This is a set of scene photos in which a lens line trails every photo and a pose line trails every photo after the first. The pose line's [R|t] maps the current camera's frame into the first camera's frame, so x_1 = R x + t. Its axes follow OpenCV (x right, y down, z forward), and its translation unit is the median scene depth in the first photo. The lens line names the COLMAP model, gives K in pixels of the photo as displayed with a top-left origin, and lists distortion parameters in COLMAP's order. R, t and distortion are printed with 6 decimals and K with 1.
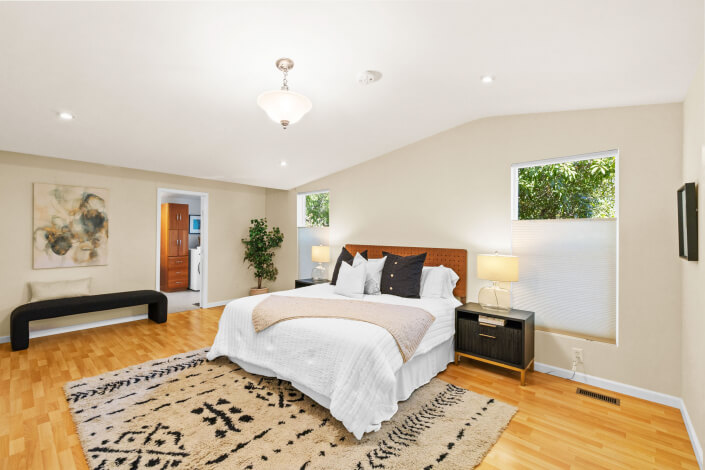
lens RADIAL K [[299.5, 0, 346.4], [0, 299.5, 234.9], [0, 0, 1]] dist [-0.009843, -0.000136]
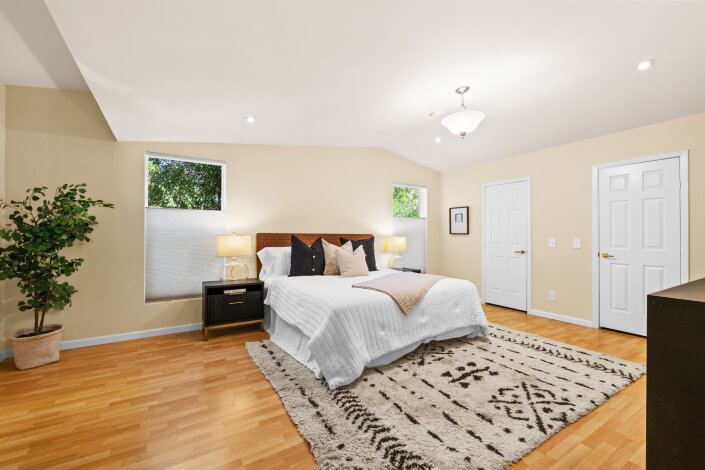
lens RADIAL K [[299.5, 0, 345.9], [0, 299.5, 232.8], [0, 0, 1]] dist [-0.009843, -0.000136]
pose [[0.295414, -0.003115, 0.955364, -1.631959], [-0.004306, 0.999980, 0.004592, 0.056549], [-0.955360, -0.005470, 0.295395, 1.099317]]
